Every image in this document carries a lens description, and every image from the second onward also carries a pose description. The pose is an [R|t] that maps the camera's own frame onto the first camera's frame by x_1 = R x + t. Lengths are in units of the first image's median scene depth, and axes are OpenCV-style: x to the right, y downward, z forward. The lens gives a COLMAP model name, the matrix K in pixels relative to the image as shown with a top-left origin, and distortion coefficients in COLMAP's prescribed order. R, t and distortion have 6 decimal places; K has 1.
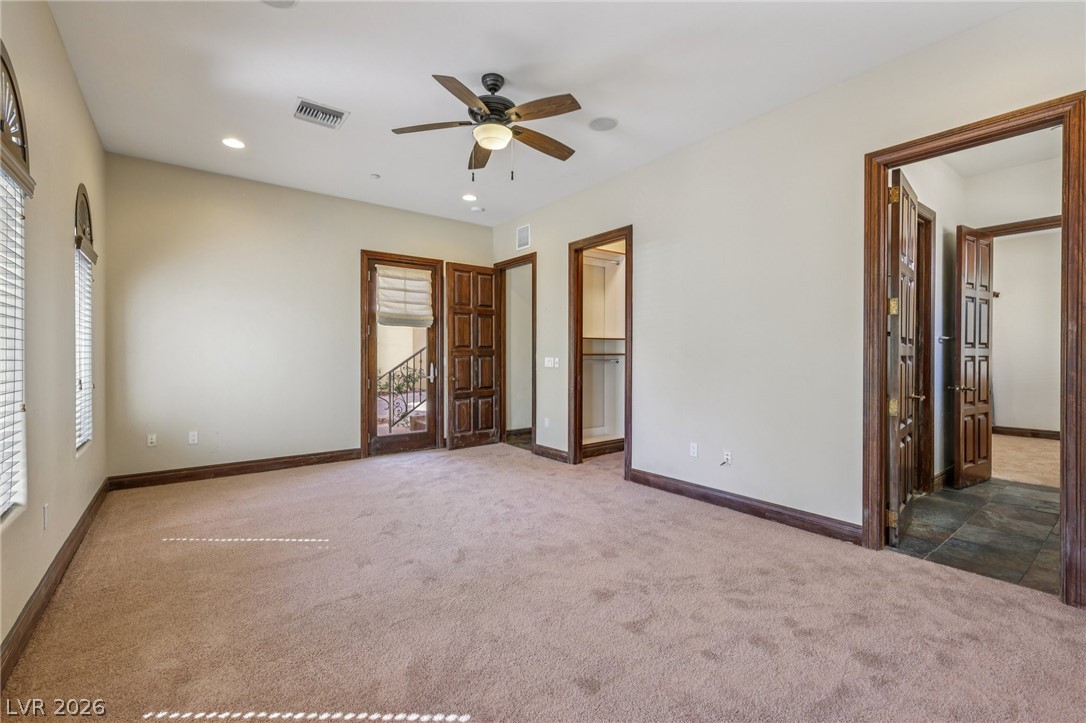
lens RADIAL K [[470.6, 0, 542.8], [0, 470.6, 354.0], [0, 0, 1]] dist [0.001544, -0.000049]
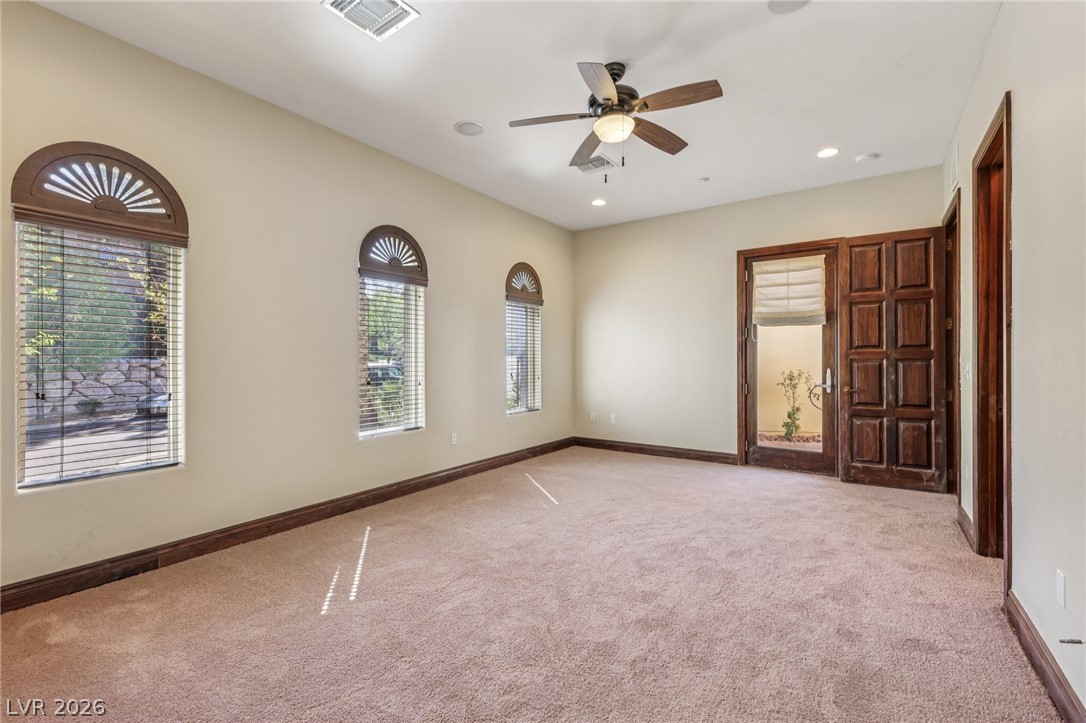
lens RADIAL K [[470.6, 0, 542.8], [0, 470.6, 354.0], [0, 0, 1]] dist [0.001544, -0.000049]
pose [[0.295244, -0.012788, -0.955336, 0.414087], [0.006328, 0.999915, -0.011429, 0.000612], [0.955401, -0.002671, 0.295300, 0.315753]]
